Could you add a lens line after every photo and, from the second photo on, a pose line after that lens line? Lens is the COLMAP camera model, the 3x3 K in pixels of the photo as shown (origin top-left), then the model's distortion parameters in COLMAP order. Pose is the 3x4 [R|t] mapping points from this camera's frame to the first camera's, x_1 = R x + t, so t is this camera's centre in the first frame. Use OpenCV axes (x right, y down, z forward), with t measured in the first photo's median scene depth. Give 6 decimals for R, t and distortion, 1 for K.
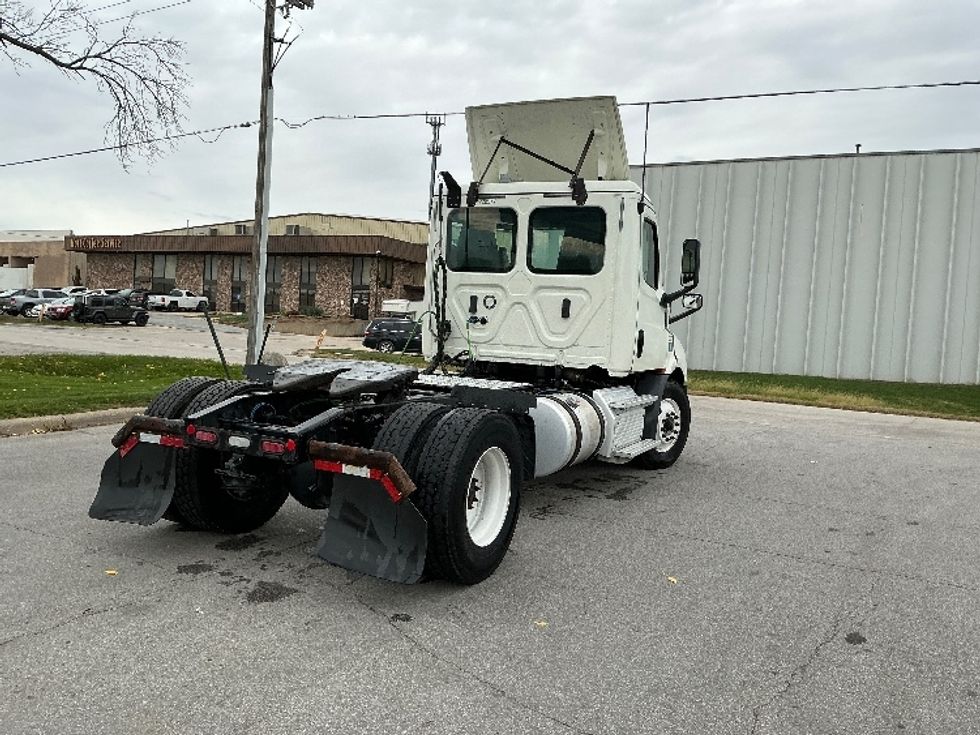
lens RADIAL K [[809.3, 0, 490.0], [0, 809.3, 367.5], [0, 0, 1]] dist [0.176380, -0.409818]
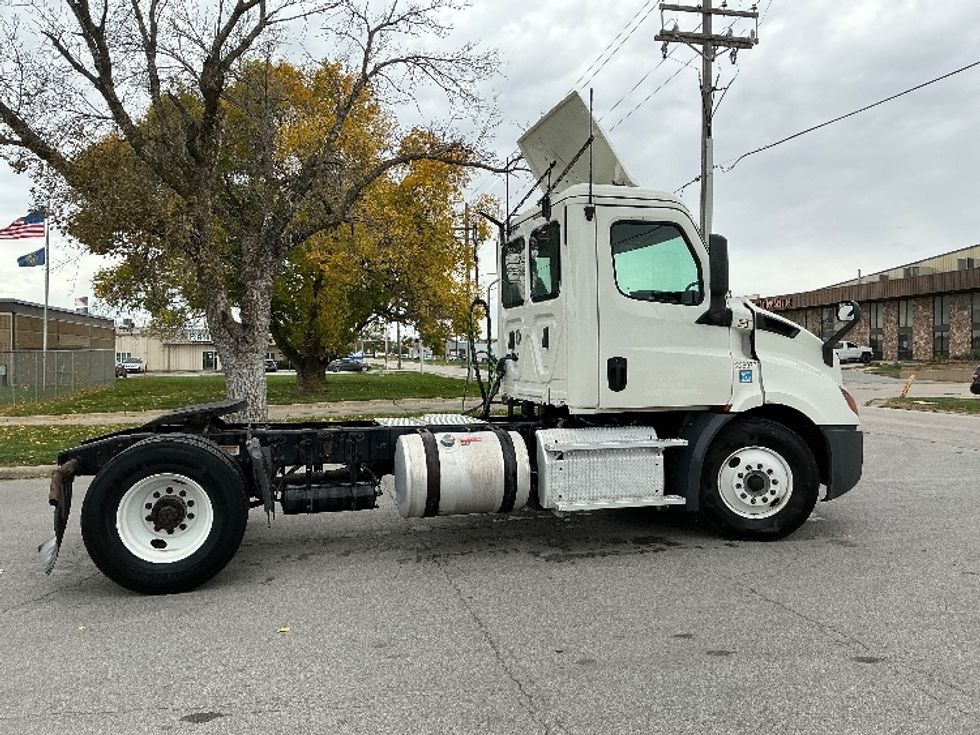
lens RADIAL K [[809.3, 0, 490.0], [0, 809.3, 367.5], [0, 0, 1]] dist [0.176380, -0.409818]
pose [[0.666162, -0.049524, -0.744161, 0.697046], [-0.000123, 0.997786, -0.066513, 0.018503], [0.745807, 0.044400, 0.664681, 0.357307]]
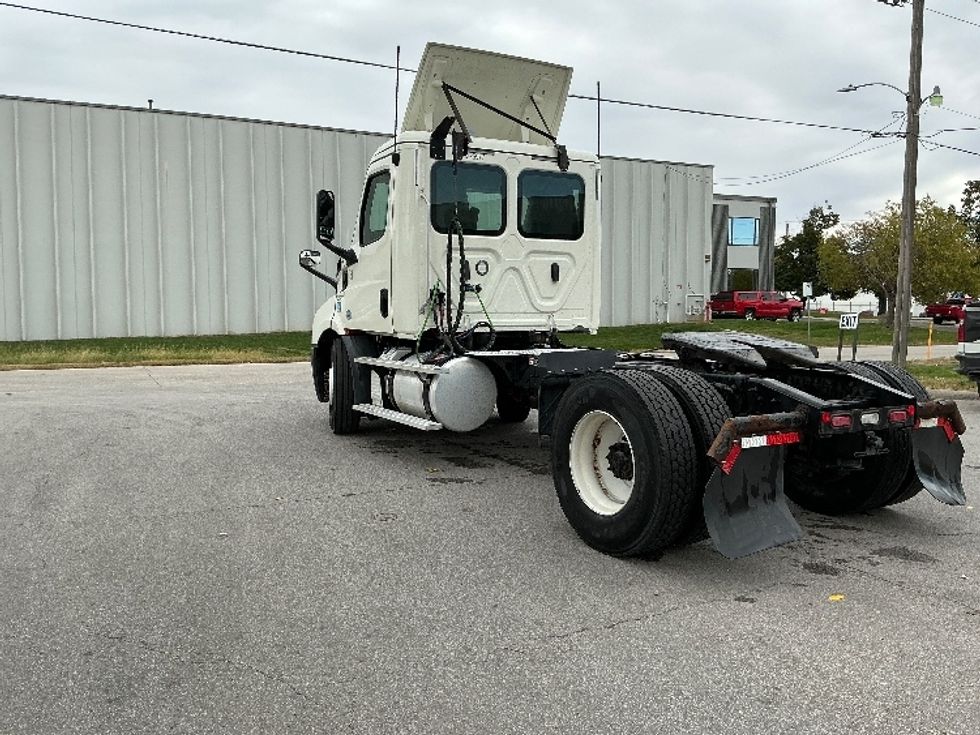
lens RADIAL K [[809.3, 0, 490.0], [0, 809.3, 367.5], [0, 0, 1]] dist [0.176380, -0.409818]
pose [[0.549806, -0.118585, 0.826832, -0.792502], [0.074608, 0.992887, 0.092790, -0.054312], [-0.831954, 0.010672, 0.554743, 0.491755]]
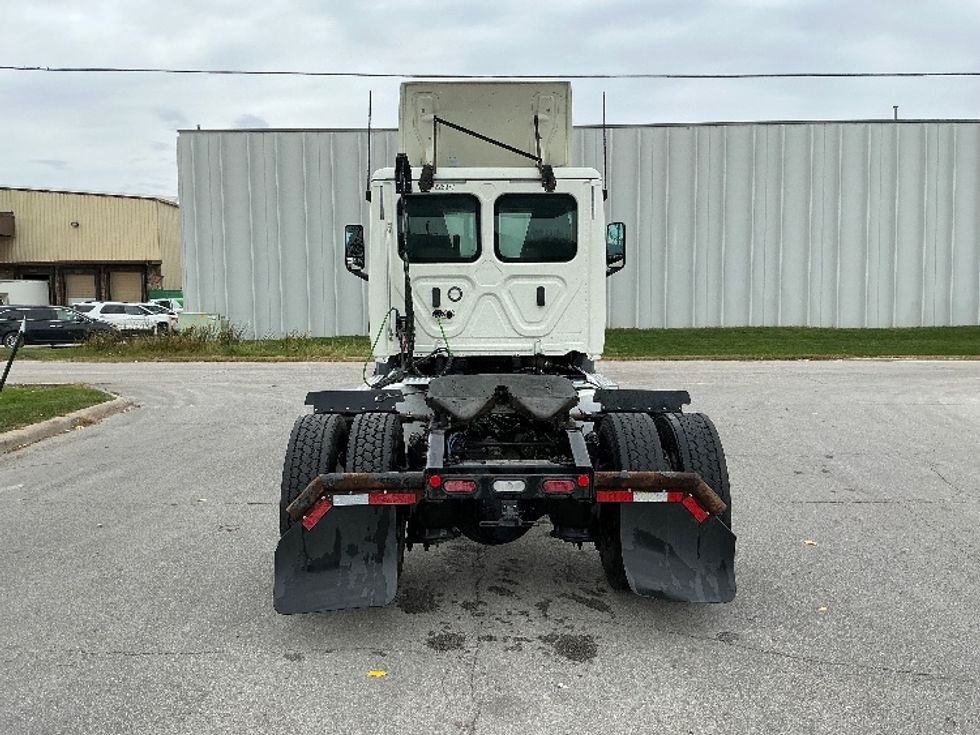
lens RADIAL K [[809.3, 0, 490.0], [0, 809.3, 367.5], [0, 0, 1]] dist [0.176380, -0.409818]
pose [[0.882030, -0.105512, 0.459228, -0.418192], [0.084747, 0.994237, 0.065663, -0.055585], [-0.463510, -0.018999, 0.885888, 0.143087]]
